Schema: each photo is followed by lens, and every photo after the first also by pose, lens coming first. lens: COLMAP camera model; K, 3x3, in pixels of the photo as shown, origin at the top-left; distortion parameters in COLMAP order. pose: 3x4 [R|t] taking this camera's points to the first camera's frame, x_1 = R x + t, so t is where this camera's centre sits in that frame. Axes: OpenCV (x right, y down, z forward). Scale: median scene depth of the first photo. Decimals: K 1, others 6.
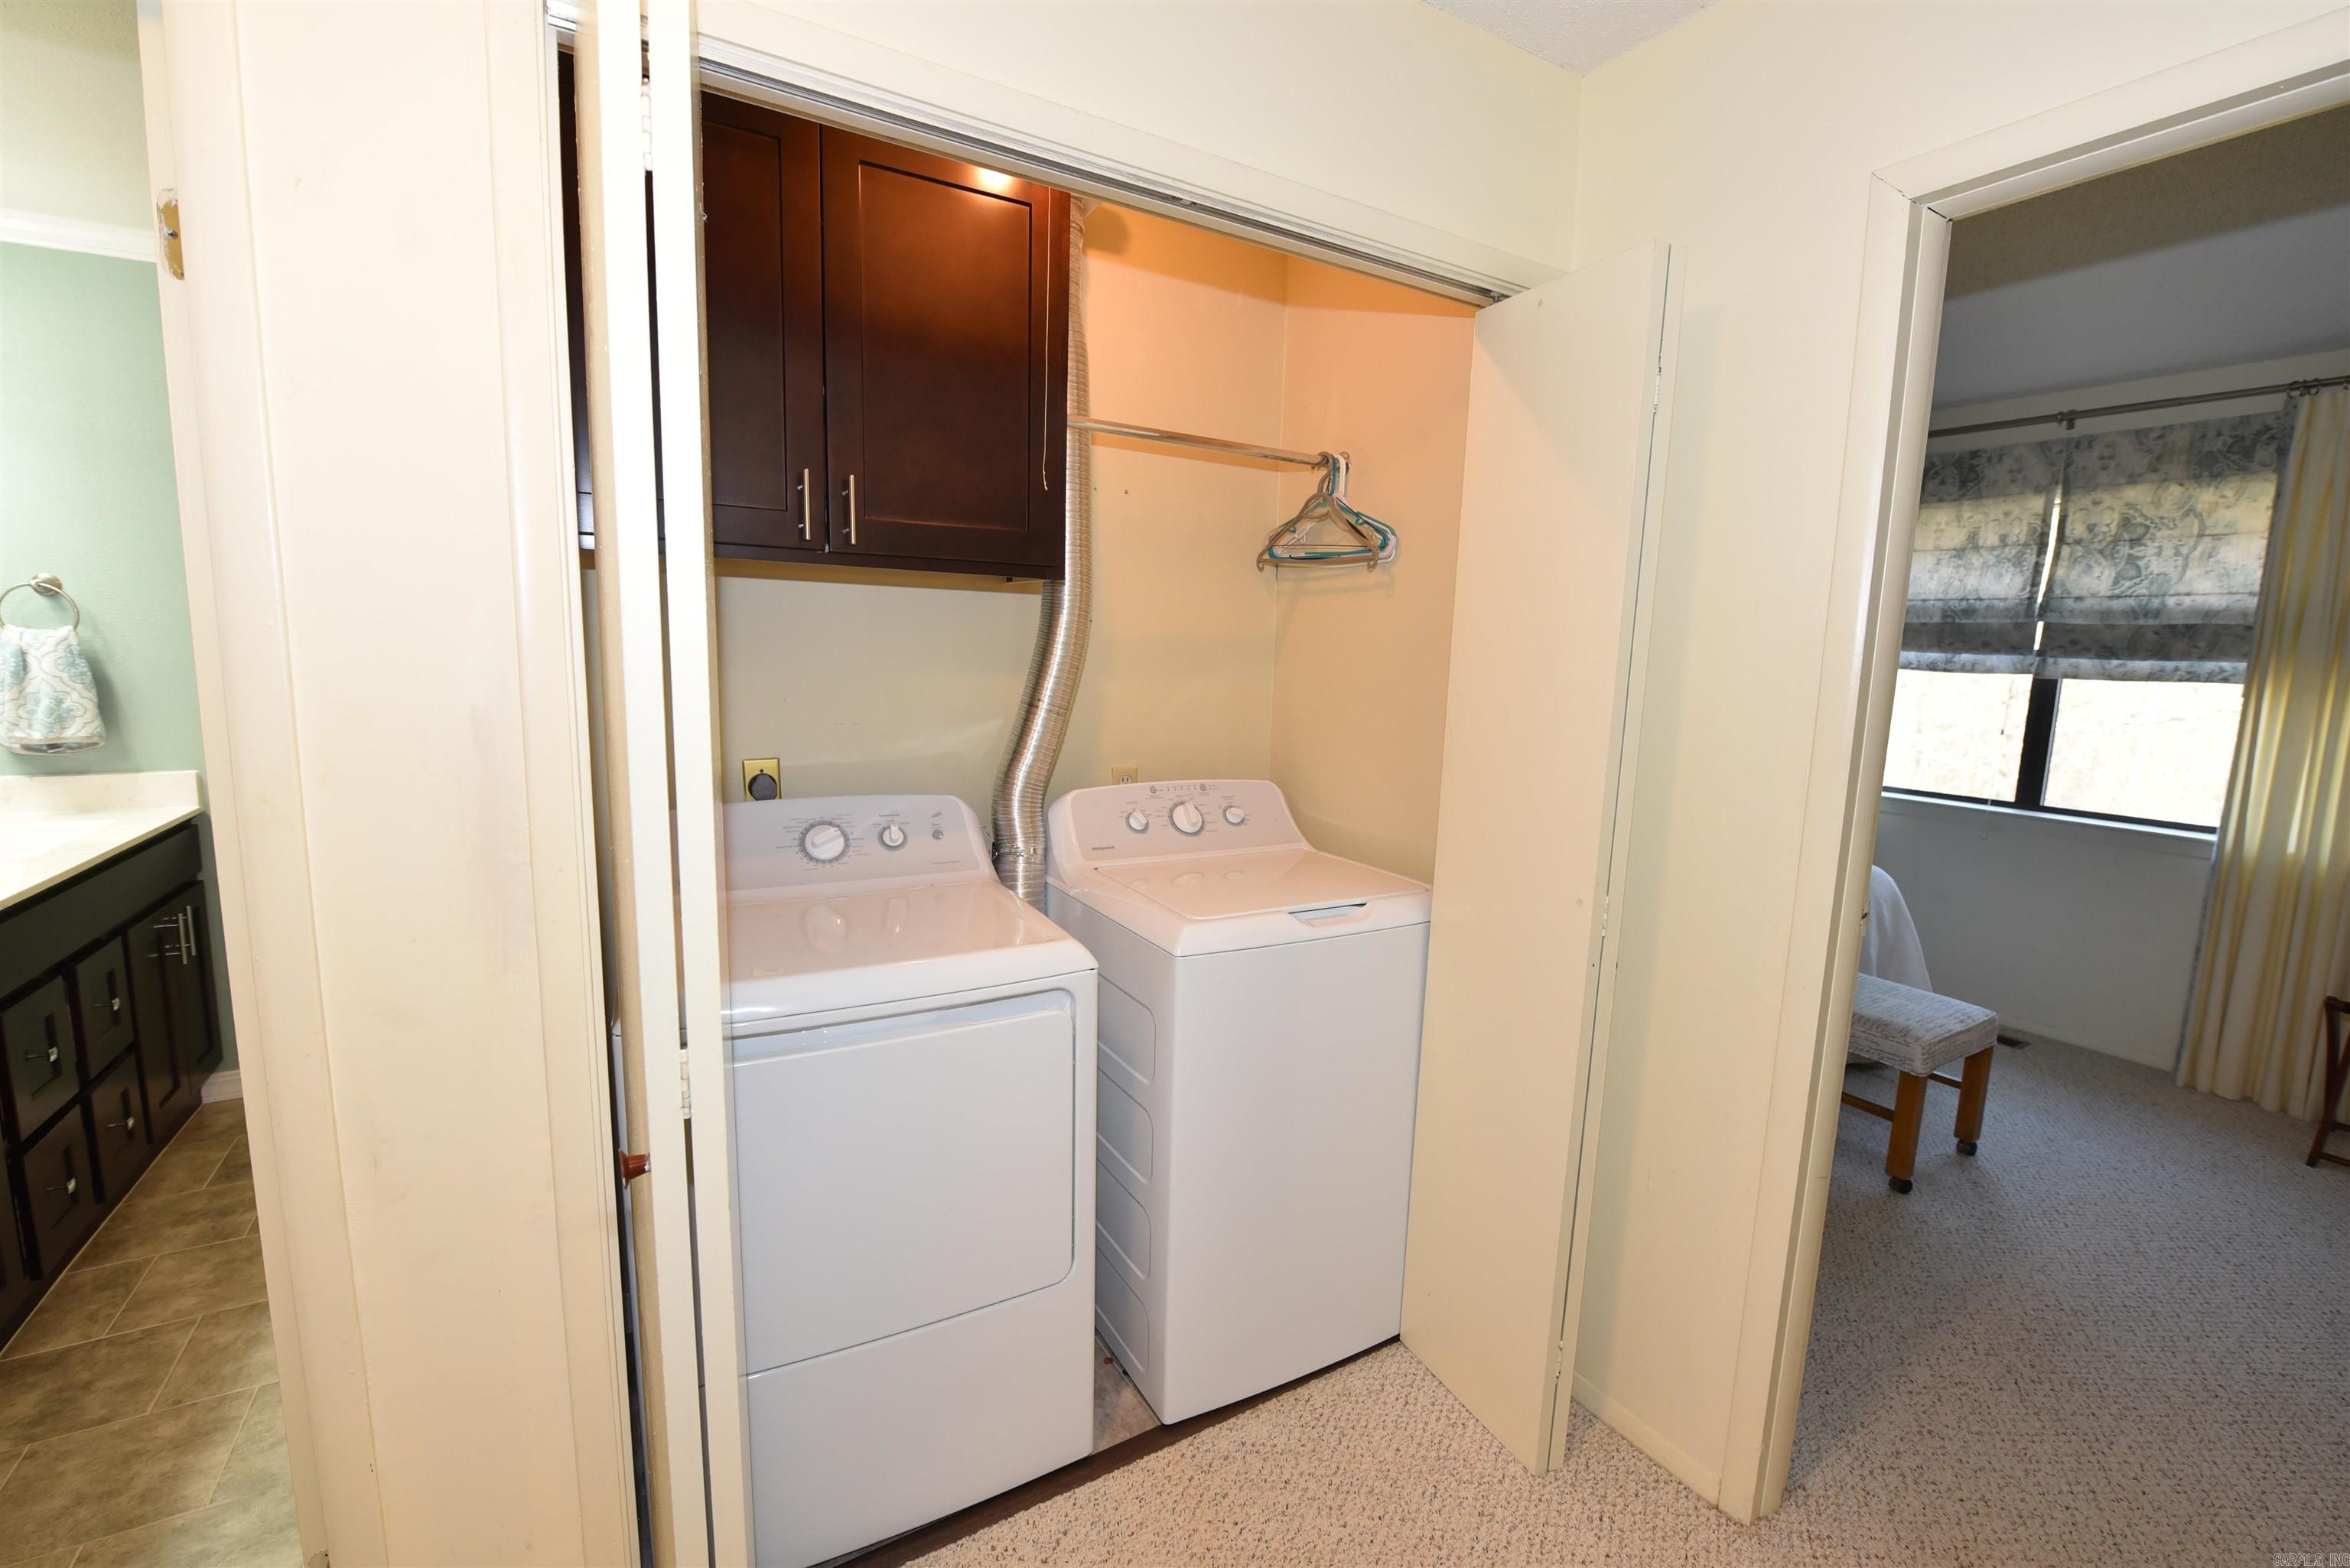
lens RADIAL K [[965.5, 0, 1187.8], [0, 965.5, 786.2], [0, 0, 1]] dist [-0.021904, -0.000443]
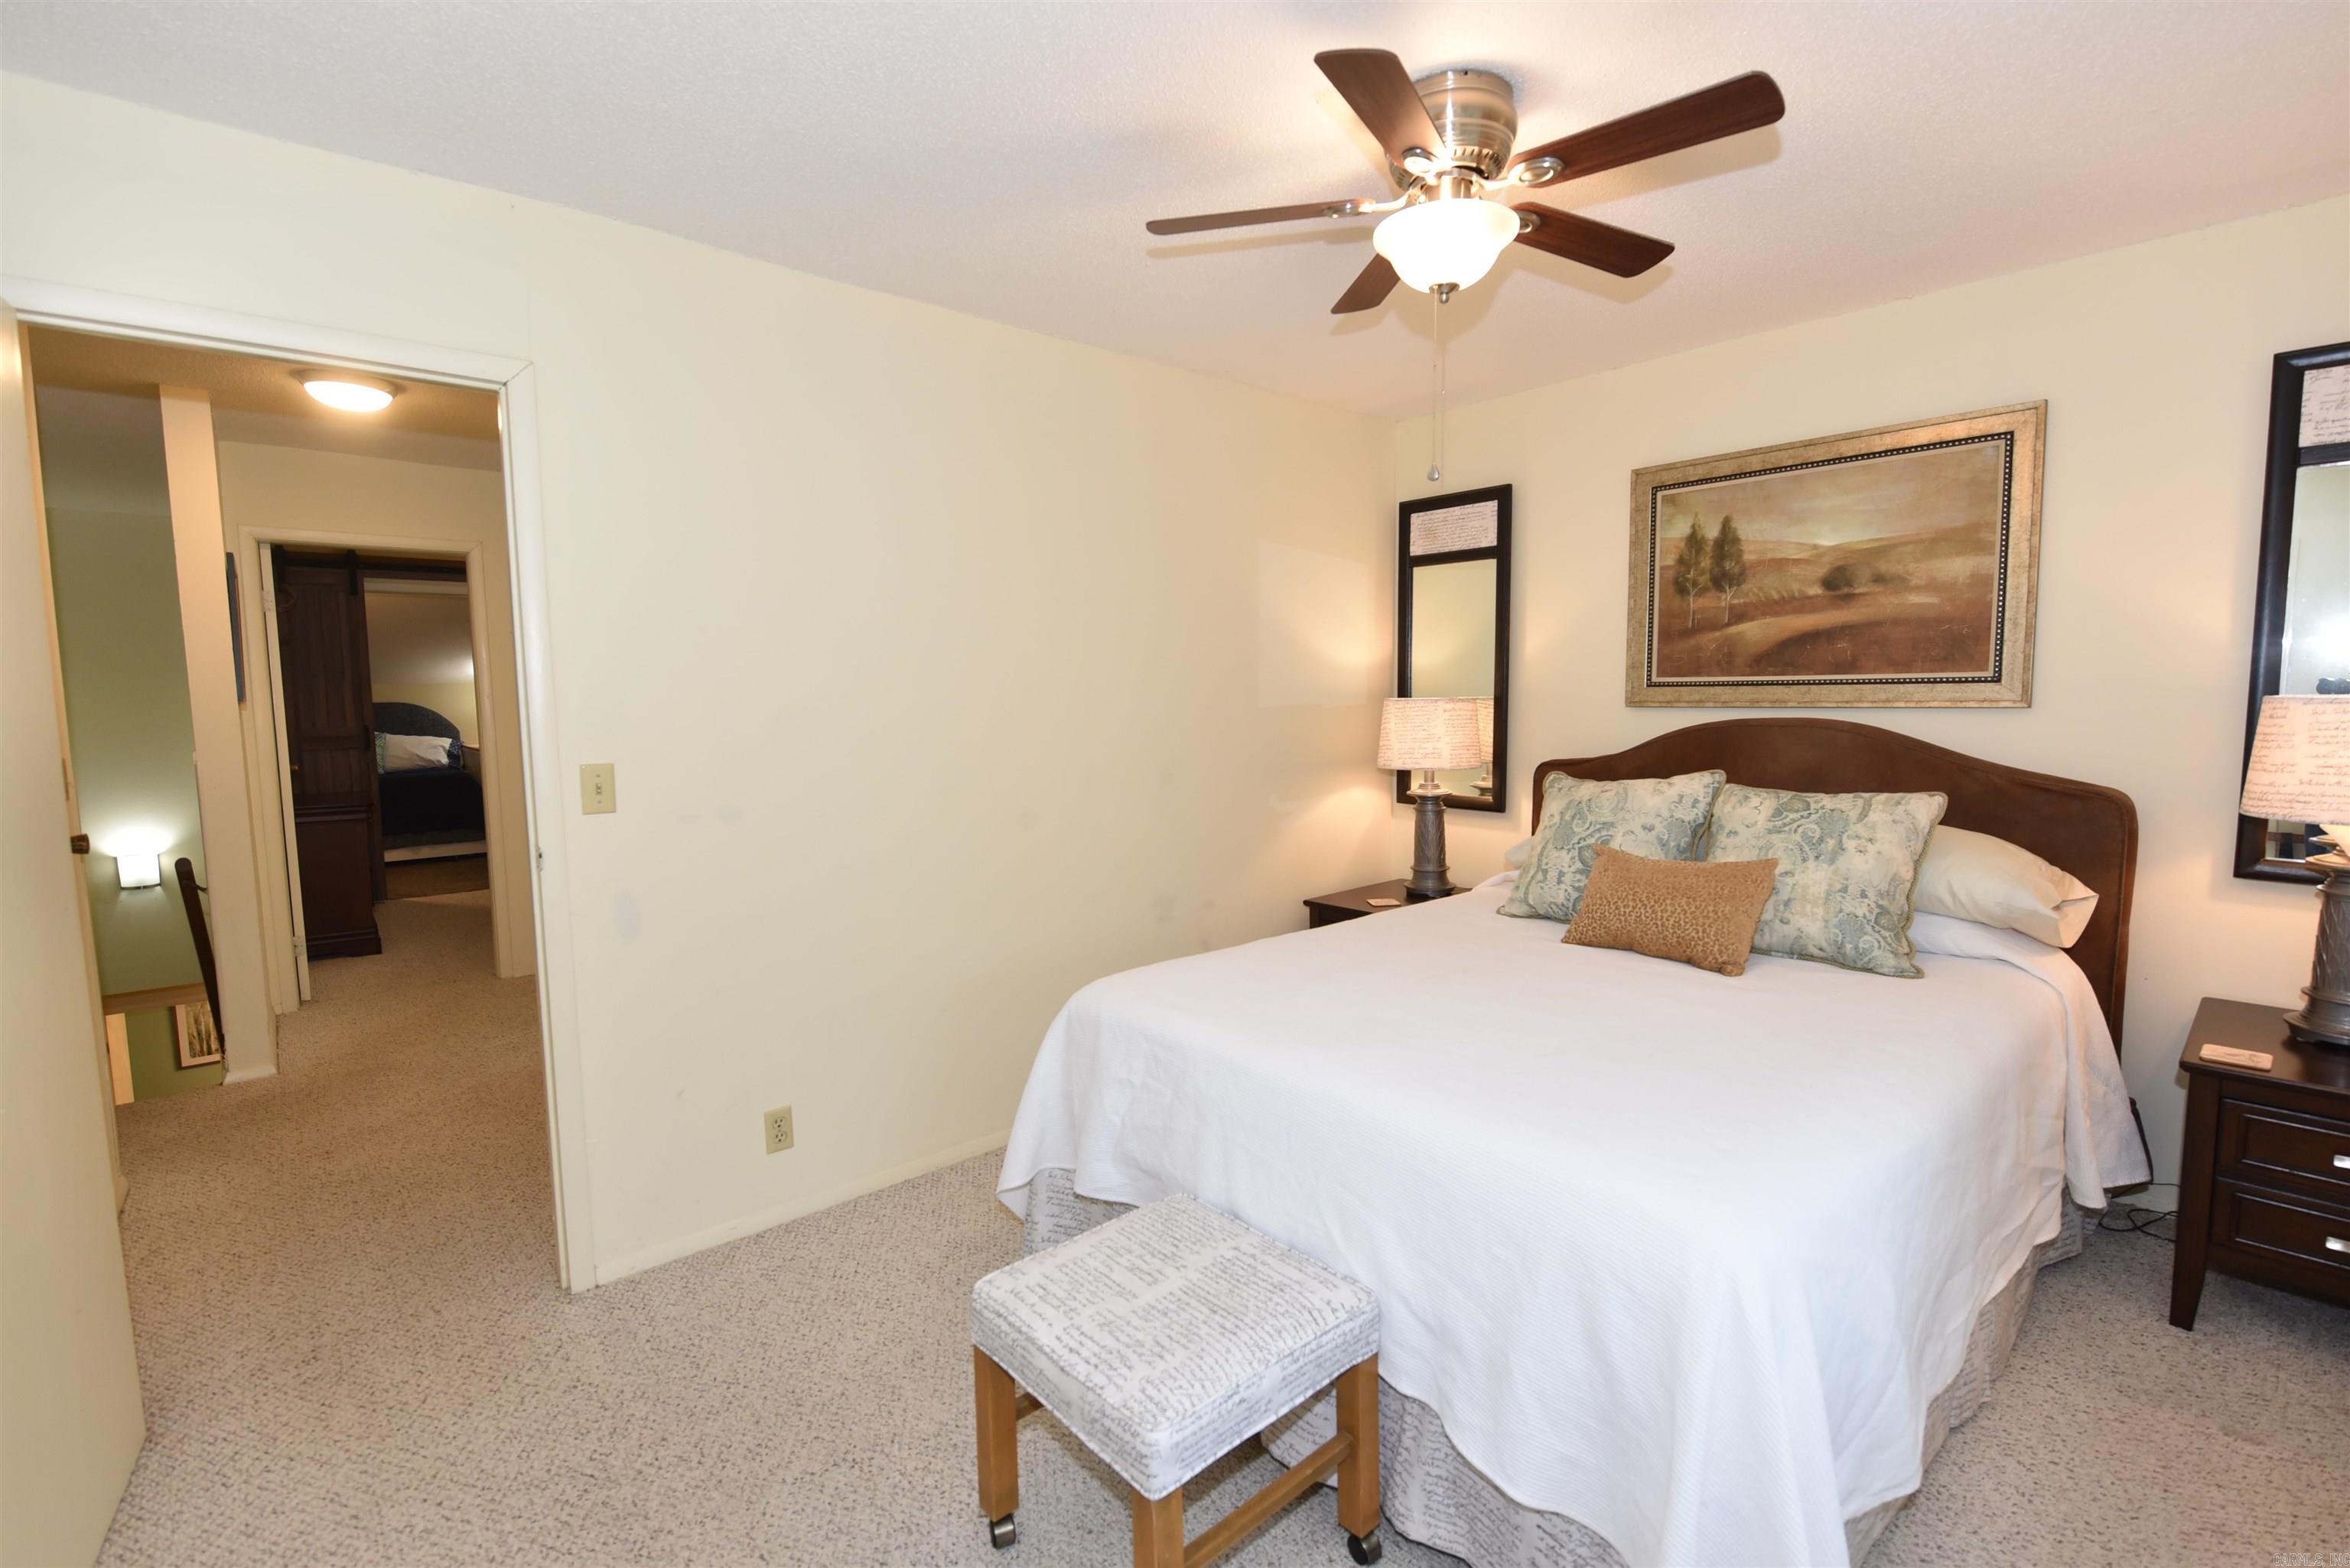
lens RADIAL K [[1071.5, 0, 1218.7], [0, 1071.5, 778.3], [0, 0, 1]] dist [-0.009428, -0.002215]
pose [[0.191721, 0.057722, -0.979751, 1.061731], [-0.122501, 0.991870, 0.034465, -0.070582], [0.973774, 0.113413, 0.197233, 0.712913]]
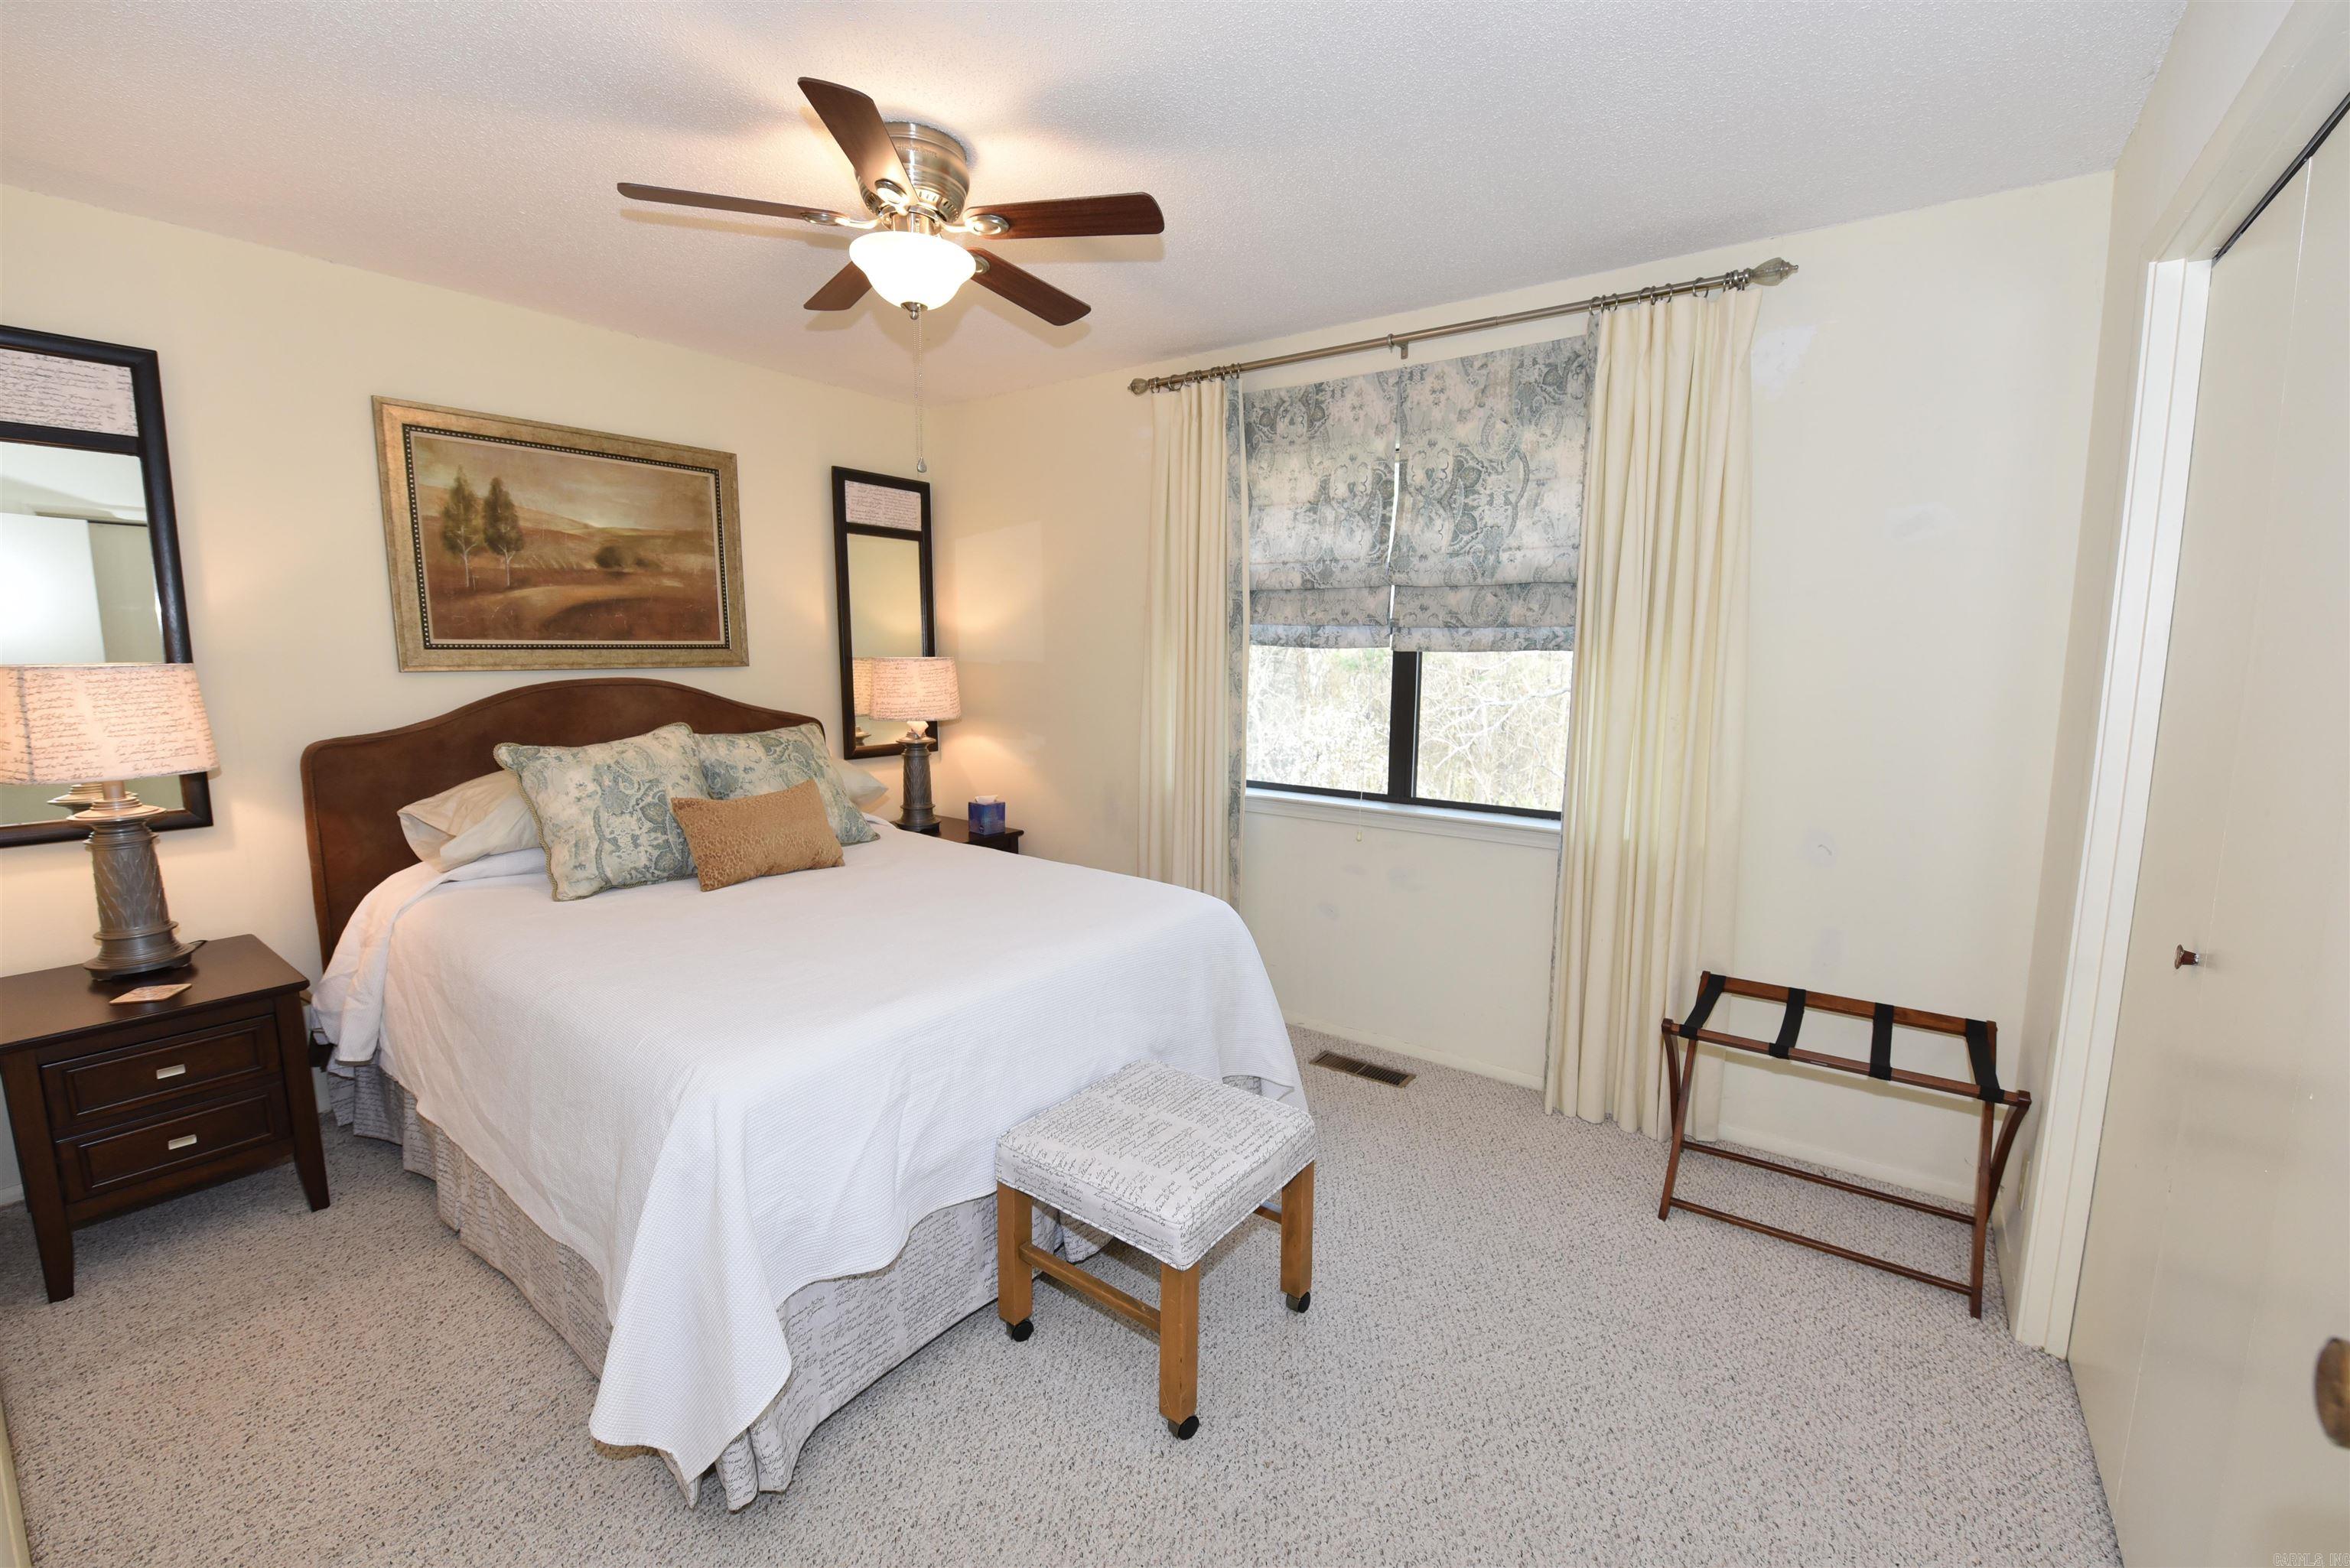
lens RADIAL K [[965.5, 0, 1173.7], [0, 965.5, 788.1], [0, 0, 1]] dist [-0.021904, -0.000443]
pose [[0.918154, -0.073014, 0.389439, 0.389782], [0.071049, 0.997283, 0.019469, -0.022791], [-0.389802, 0.009794, 0.920847, 0.294422]]
